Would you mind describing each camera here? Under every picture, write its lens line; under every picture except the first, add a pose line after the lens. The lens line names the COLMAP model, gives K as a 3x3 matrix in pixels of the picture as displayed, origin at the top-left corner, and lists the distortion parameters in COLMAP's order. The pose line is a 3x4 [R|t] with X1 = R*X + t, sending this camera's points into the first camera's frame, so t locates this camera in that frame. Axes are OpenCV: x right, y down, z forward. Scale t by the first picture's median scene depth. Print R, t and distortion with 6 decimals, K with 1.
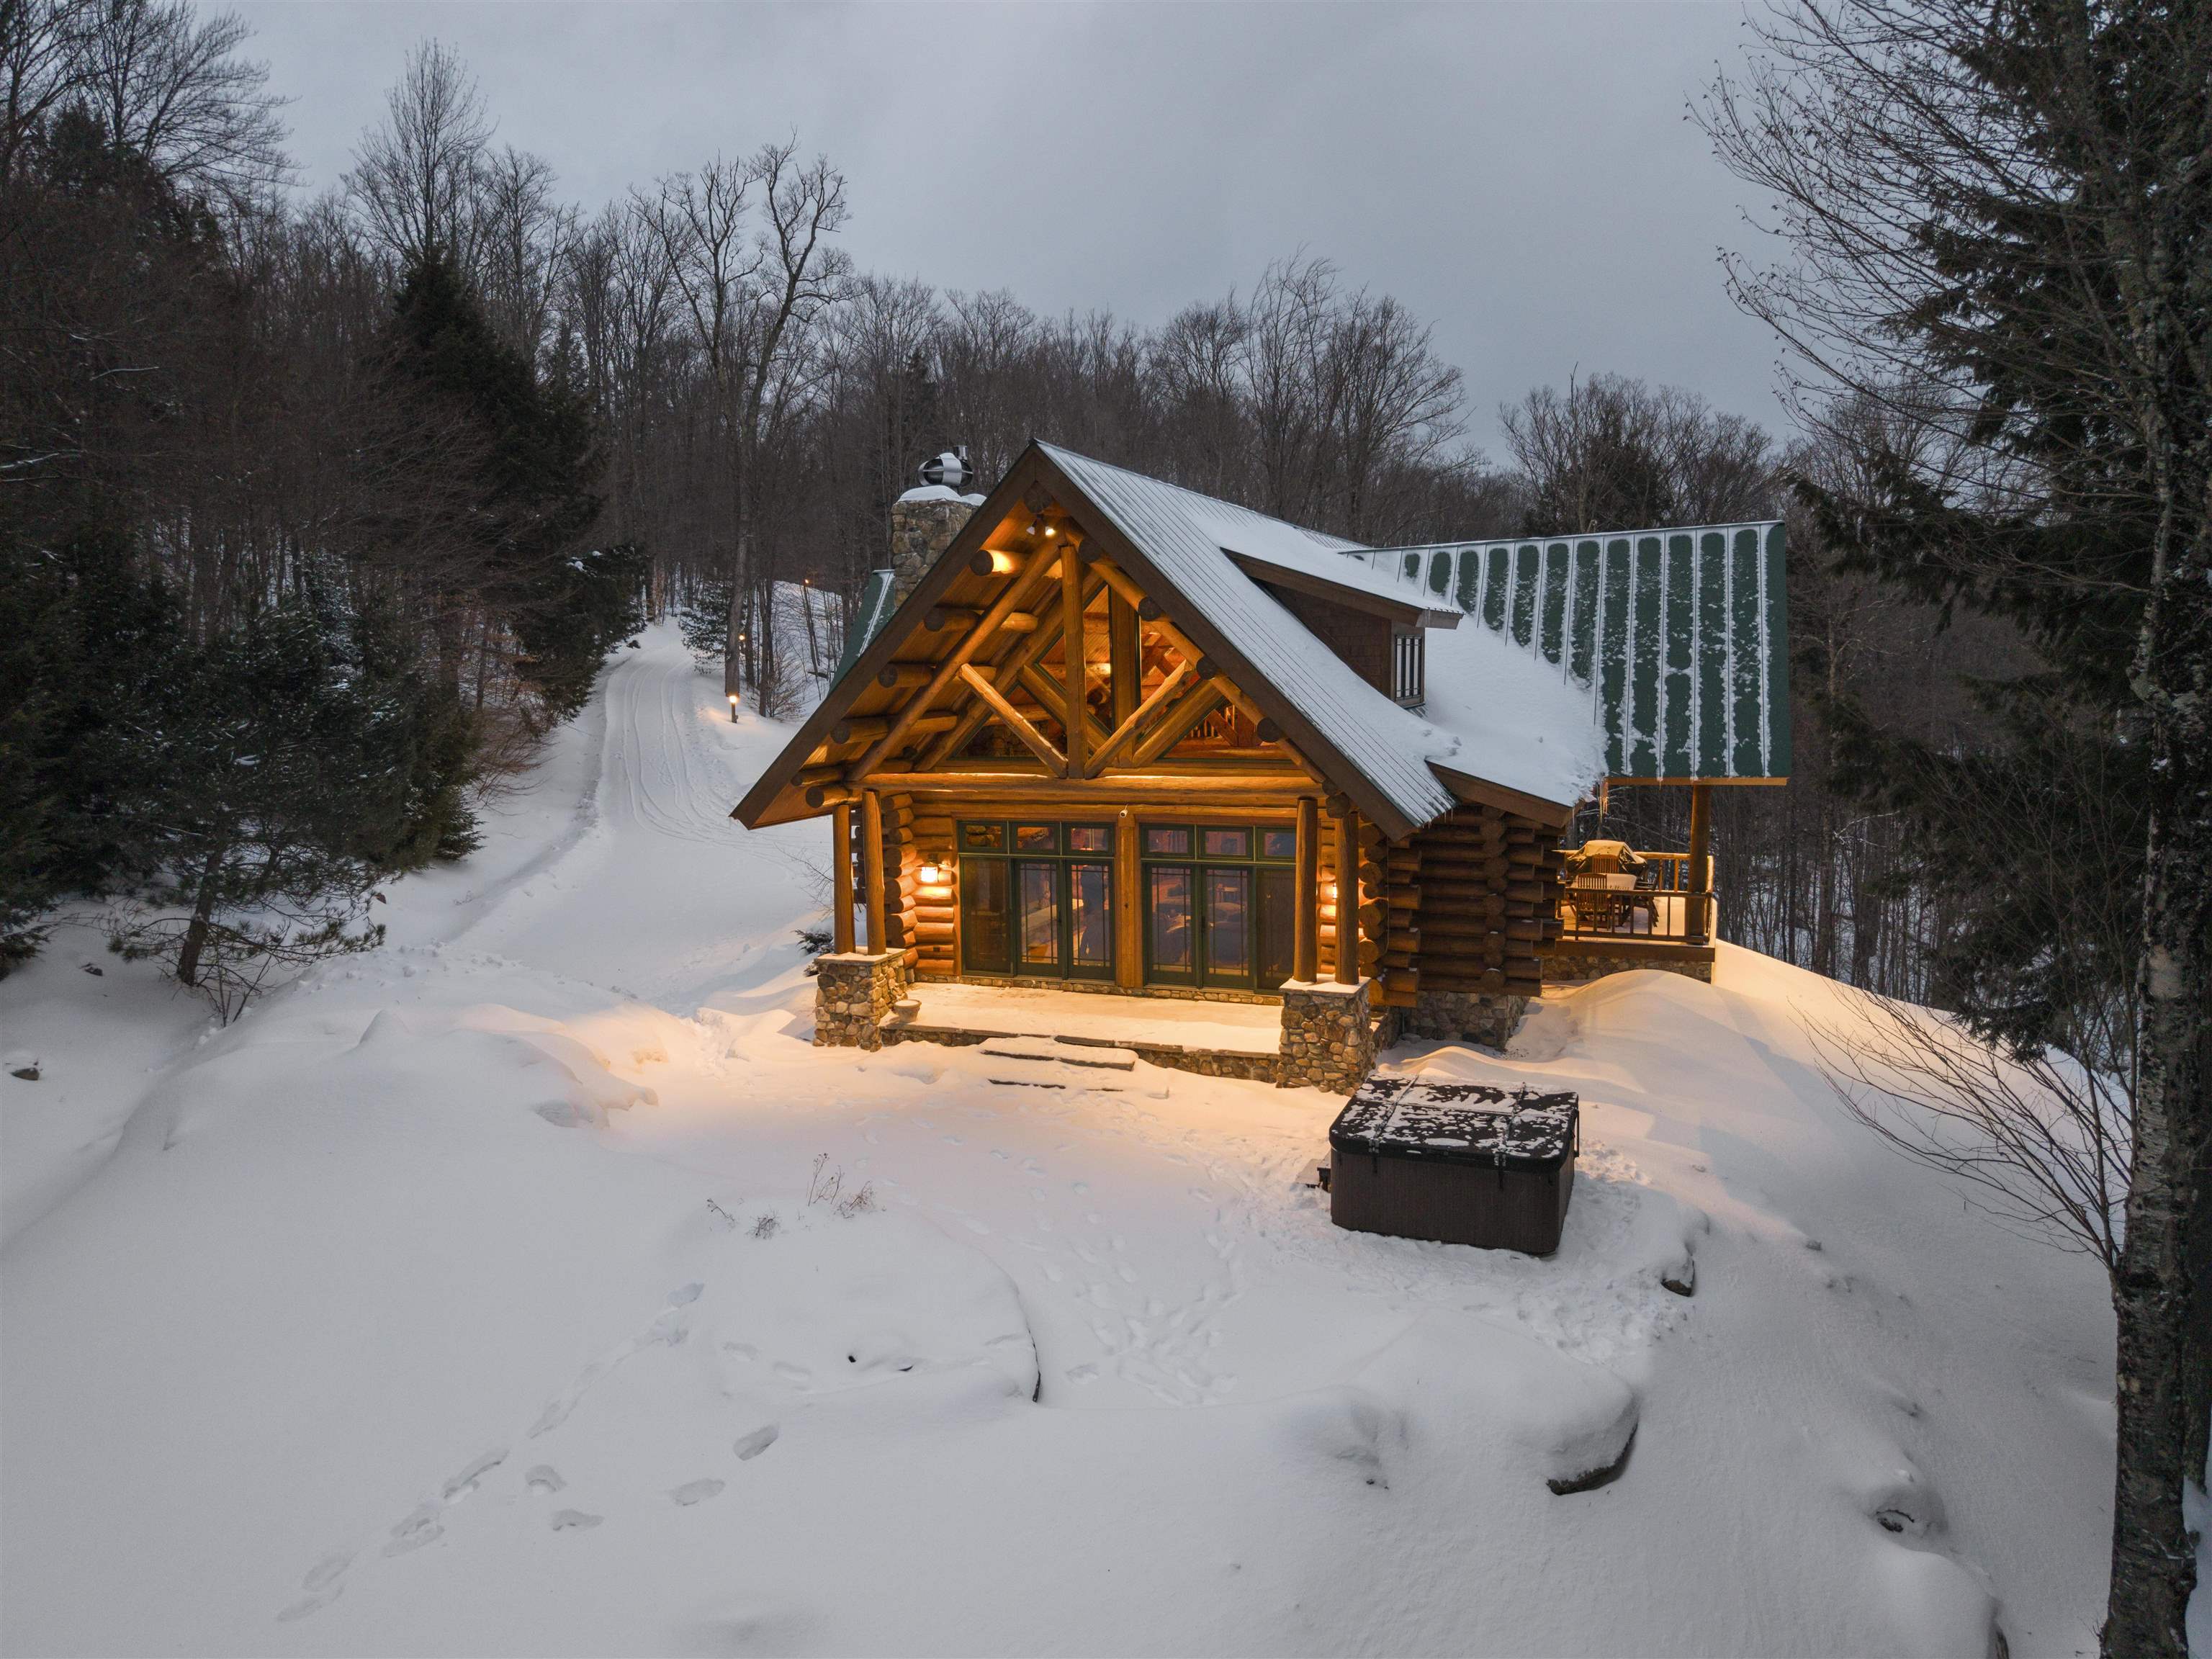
lens RADIAL K [[1534.1, 0, 1118.4], [0, 1534.1, 827.7], [0, 0, 1]] dist [-0.004270, -0.000599]
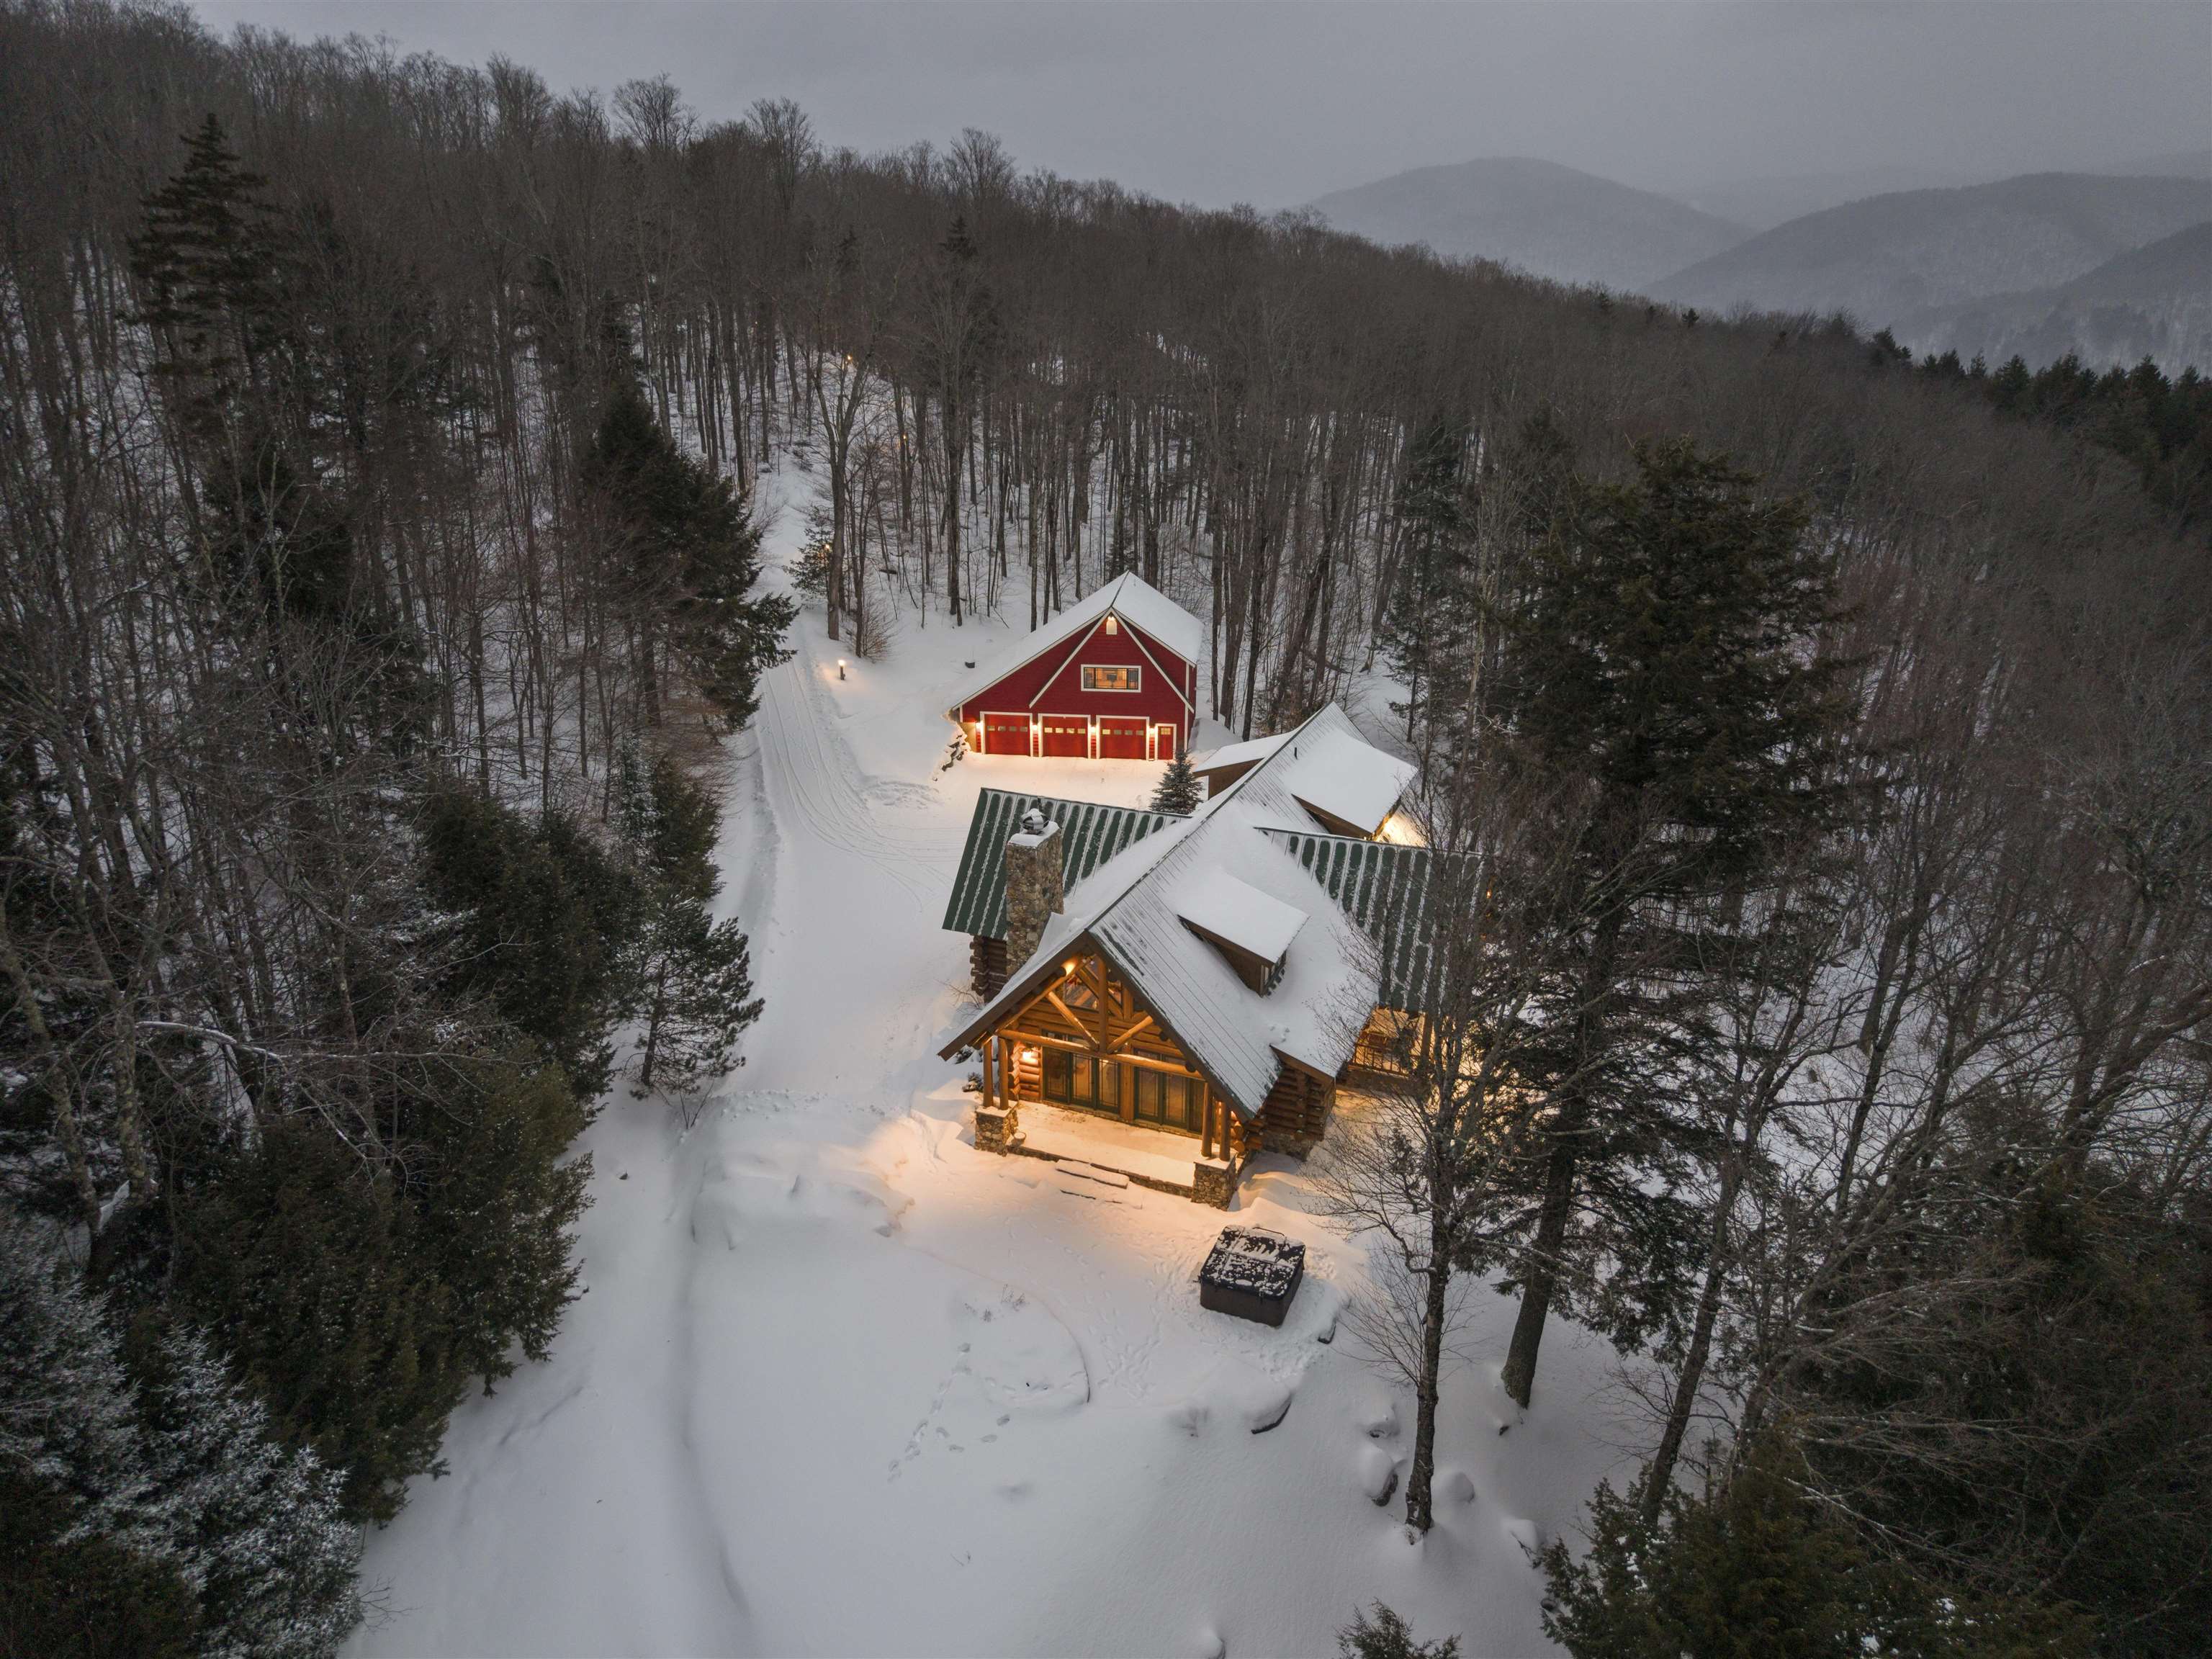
lens RADIAL K [[1534.1, 0, 1097.2], [0, 1534.1, 831.2], [0, 0, 1]] dist [-0.004270, -0.000599]
pose [[0.999606, 0.015359, -0.023499, 0.011026], [-0.008953, 0.967772, 0.251669, -0.910527], [0.026607, -0.251359, 0.967528, -1.022255]]
